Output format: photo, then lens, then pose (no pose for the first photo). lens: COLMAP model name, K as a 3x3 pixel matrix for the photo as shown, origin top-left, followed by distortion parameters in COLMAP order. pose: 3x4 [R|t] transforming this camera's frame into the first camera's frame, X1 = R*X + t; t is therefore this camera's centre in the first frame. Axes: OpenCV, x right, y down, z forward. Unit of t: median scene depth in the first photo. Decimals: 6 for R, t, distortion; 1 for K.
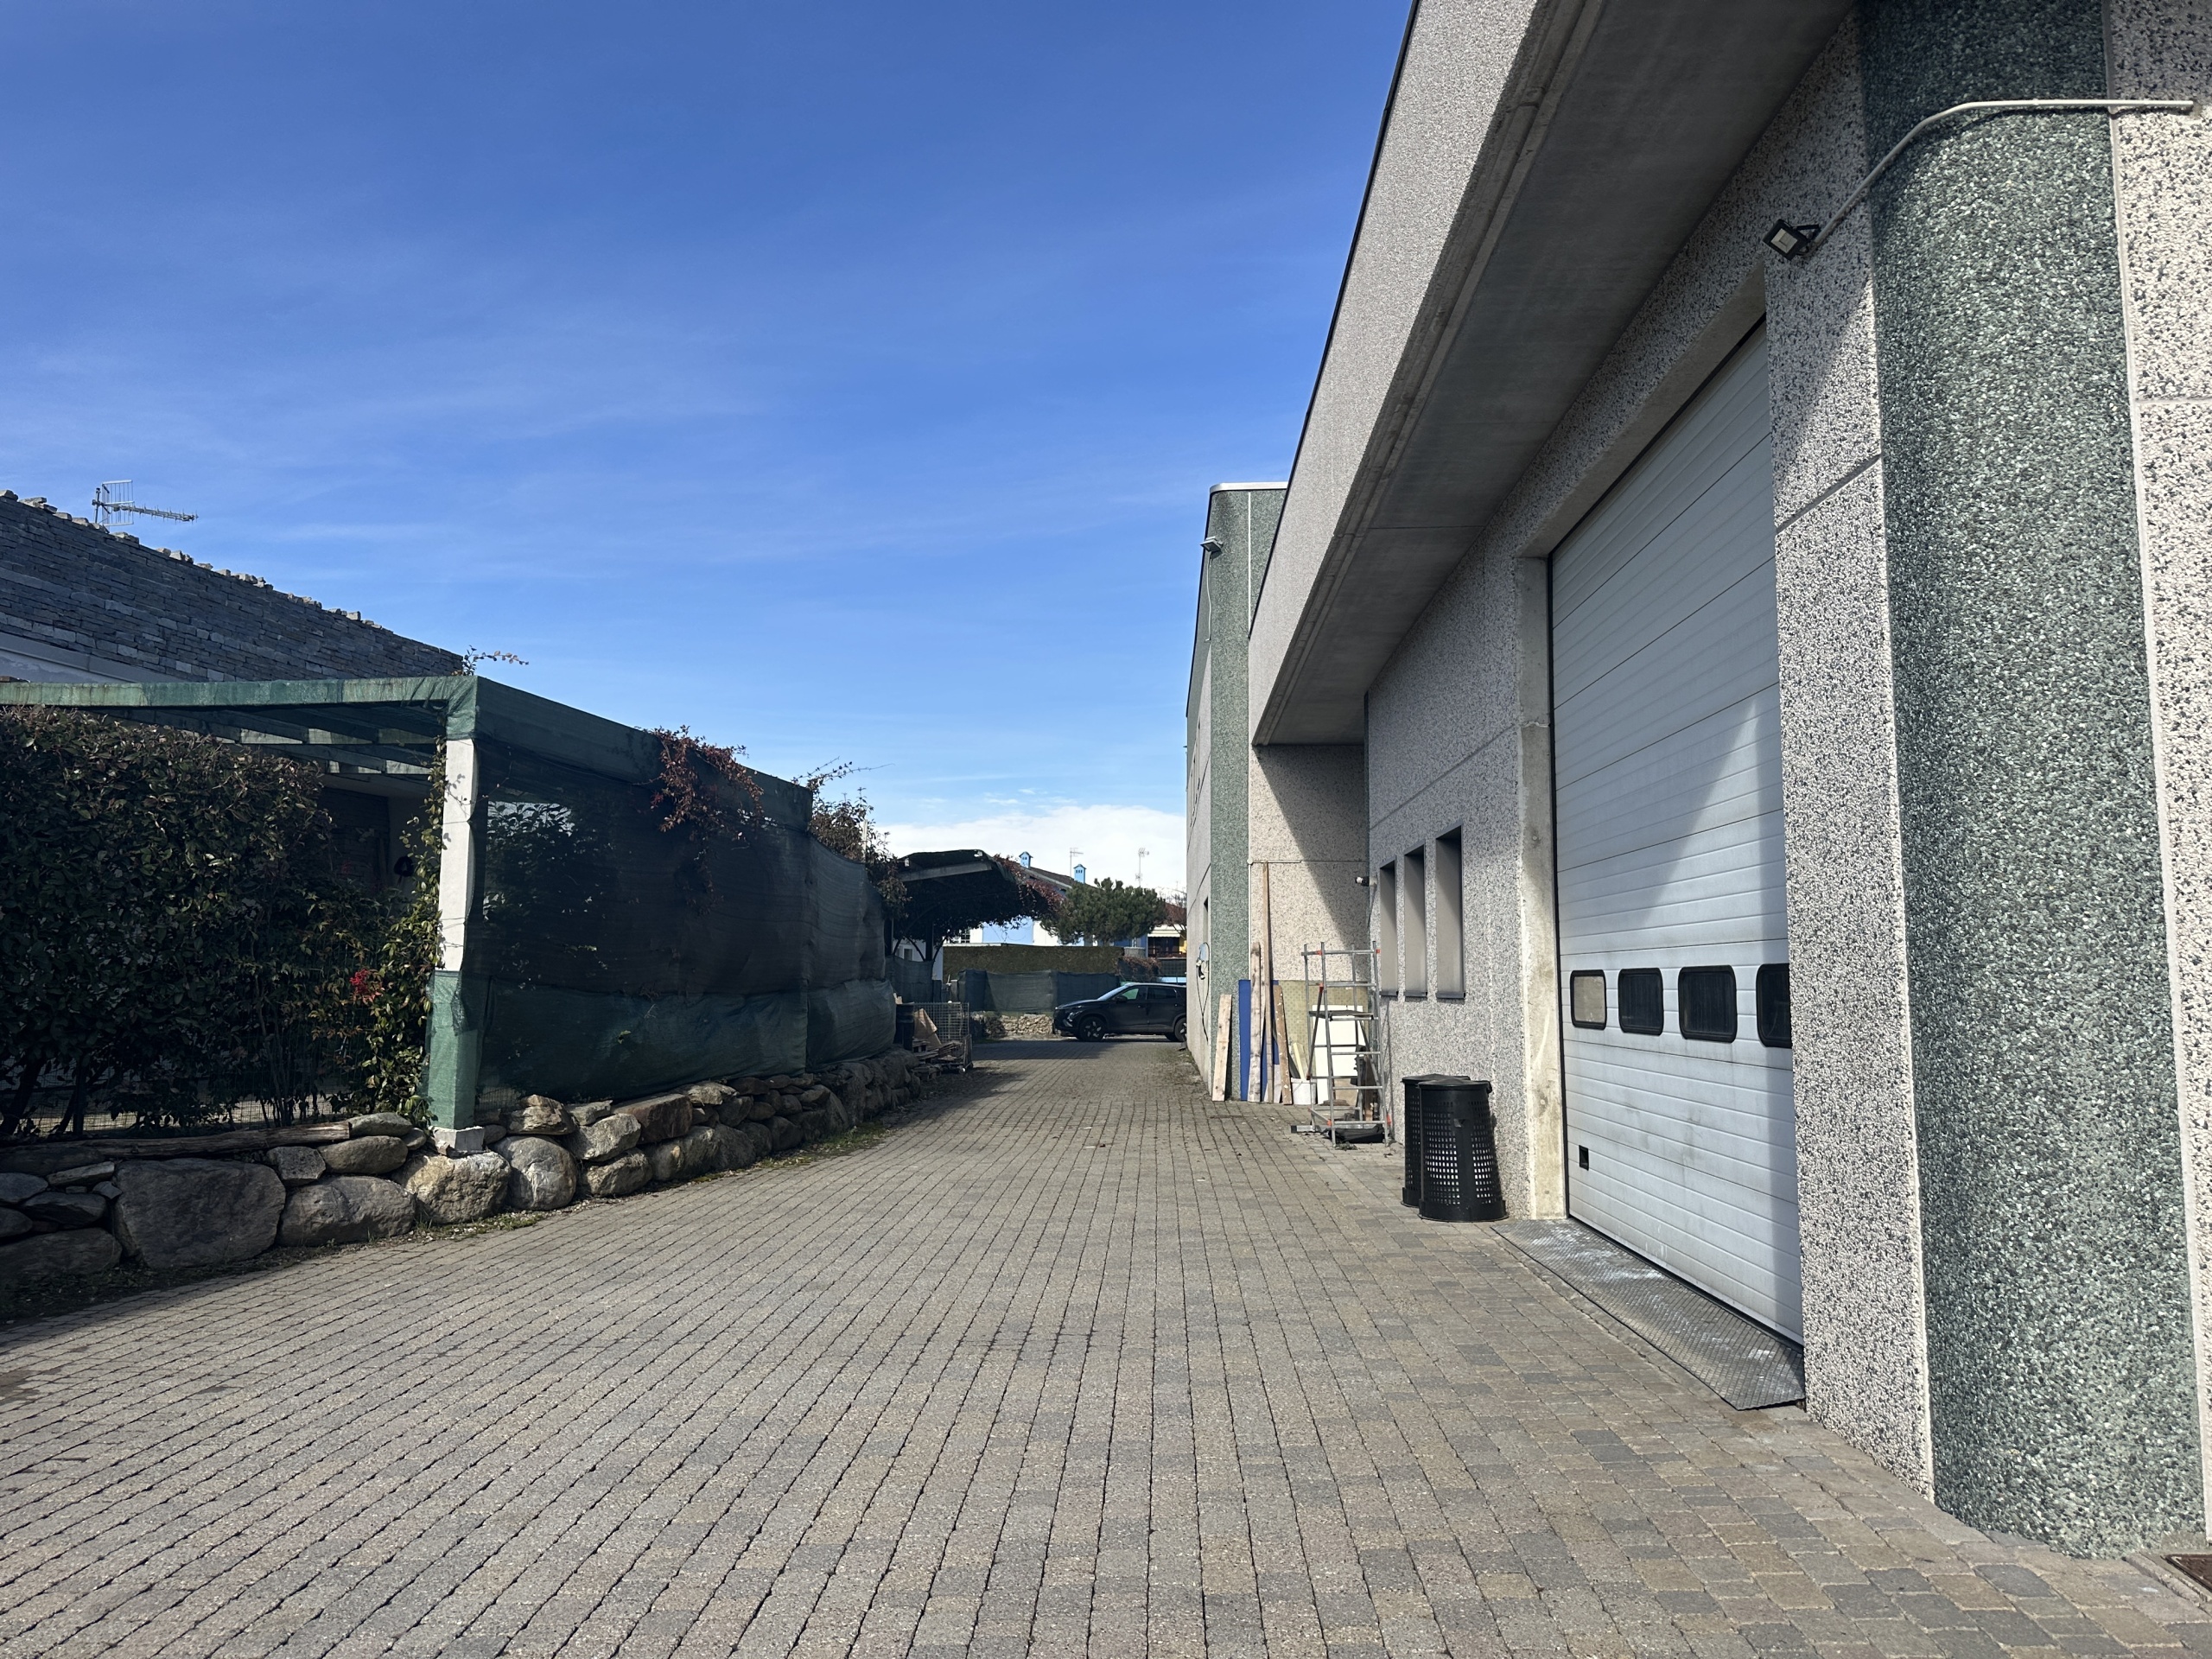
lens RADIAL K [[1537.3, 0, 1110.4], [0, 1537.3, 804.1], [0, 0, 1]] dist [0.181988, -0.224342]
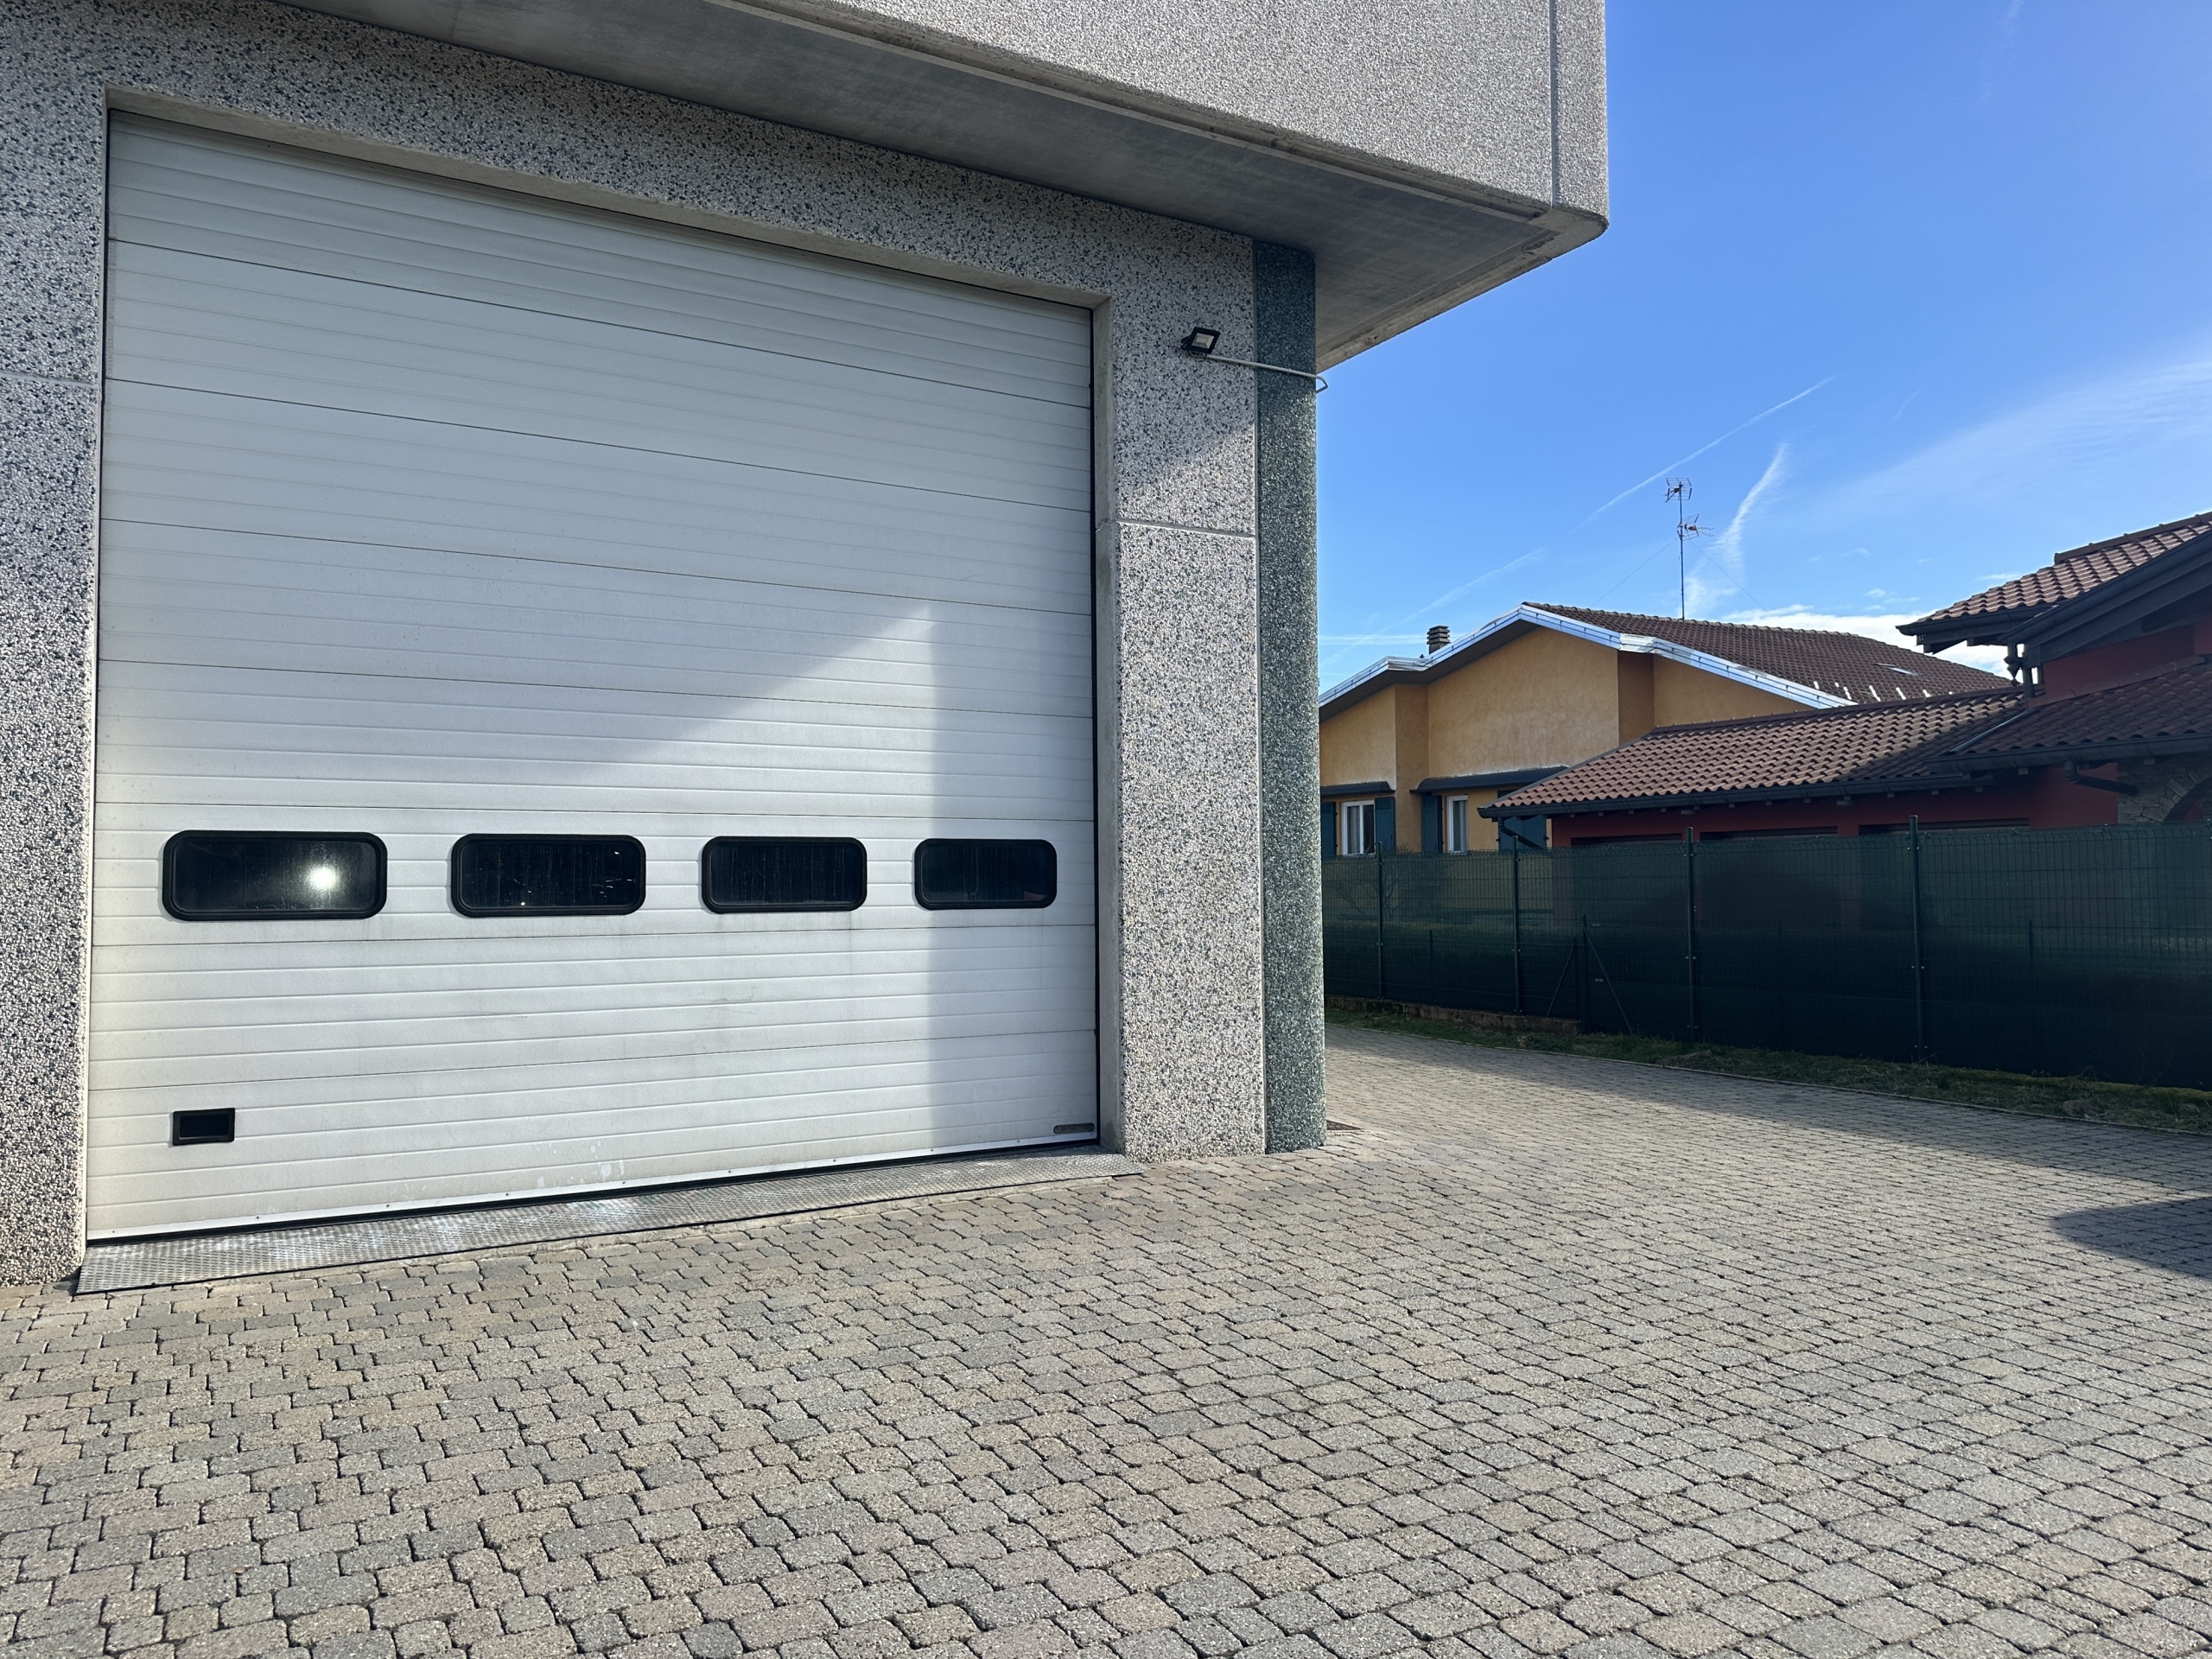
lens RADIAL K [[1537.3, 0, 1110.4], [0, 1537.3, 804.1], [0, 0, 1]] dist [0.181988, -0.224342]
pose [[-0.512701, 0.035638, 0.857827, -0.423594], [-0.101101, 0.989681, -0.101541, 0.122532], [-0.852594, -0.138788, -0.503807, 1.007966]]
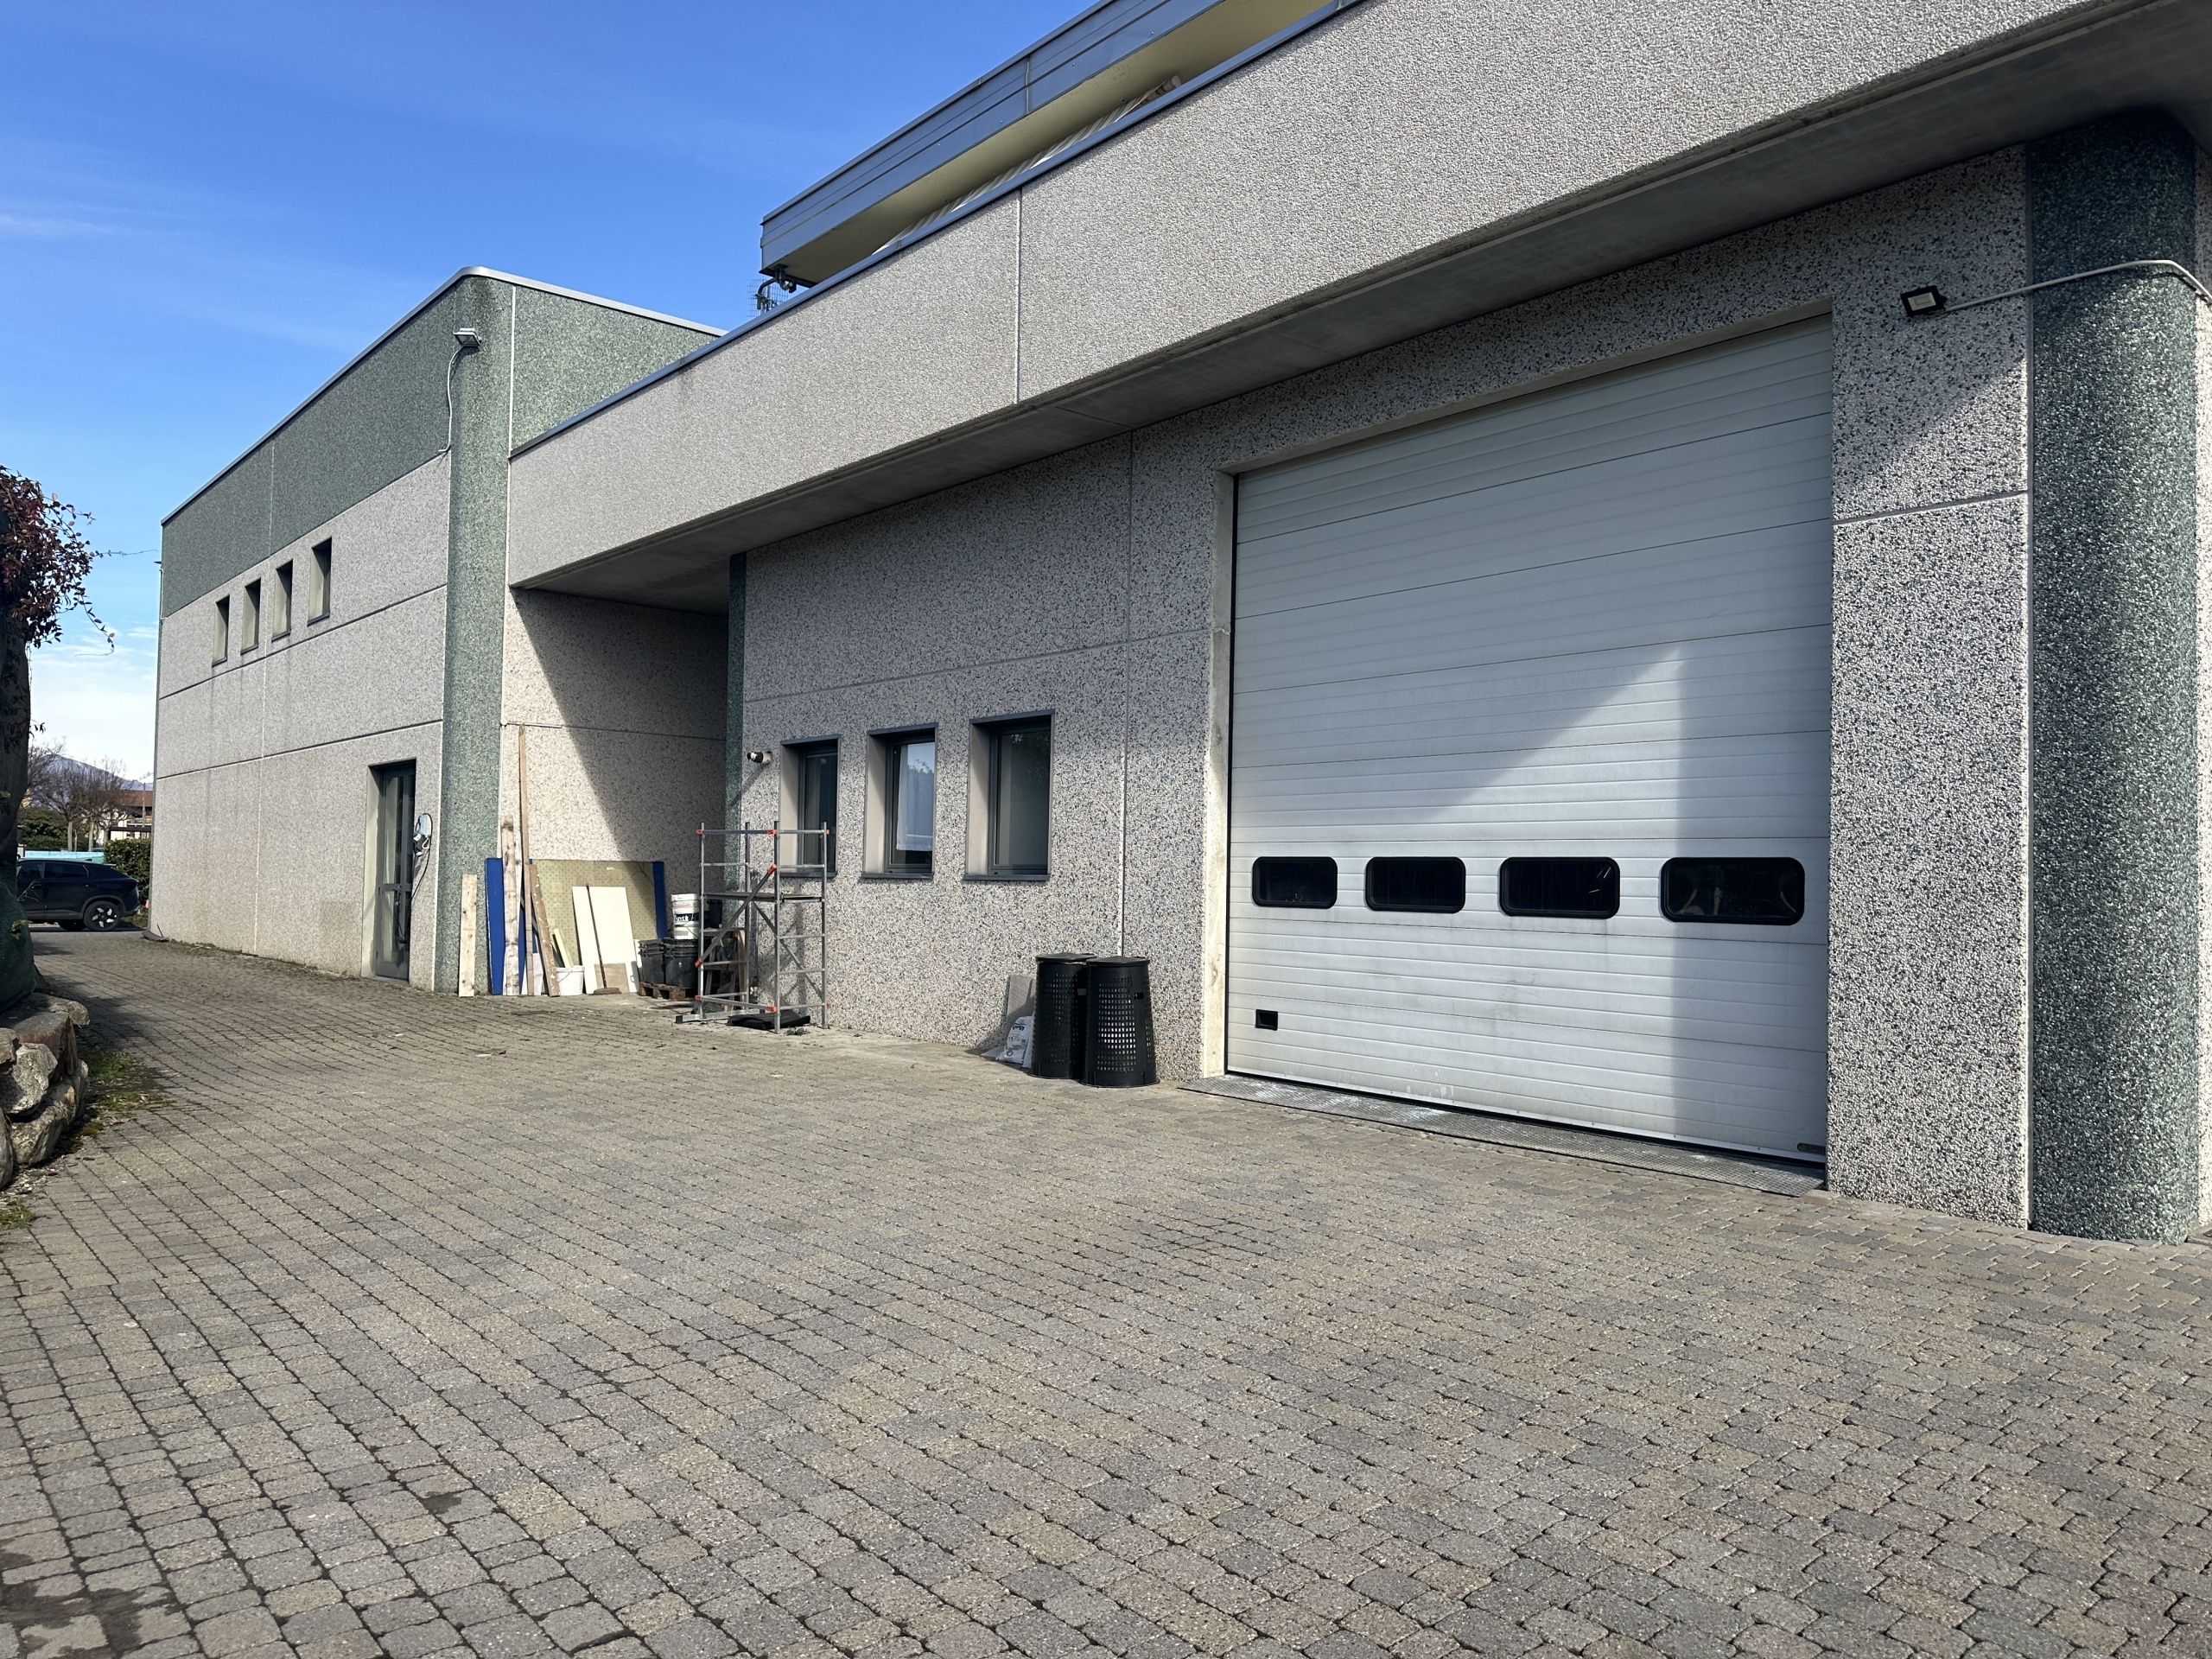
lens RADIAL K [[1526.3, 0, 1106.0], [0, 1526.3, 829.5], [0, 0, 1]] dist [0.088665, -0.089008]
pose [[0.731058, 0.030894, 0.681616, -0.530811], [-0.093772, 0.994044, 0.055519, 0.036669], [-0.675841, -0.104504, 0.729601, 0.281402]]
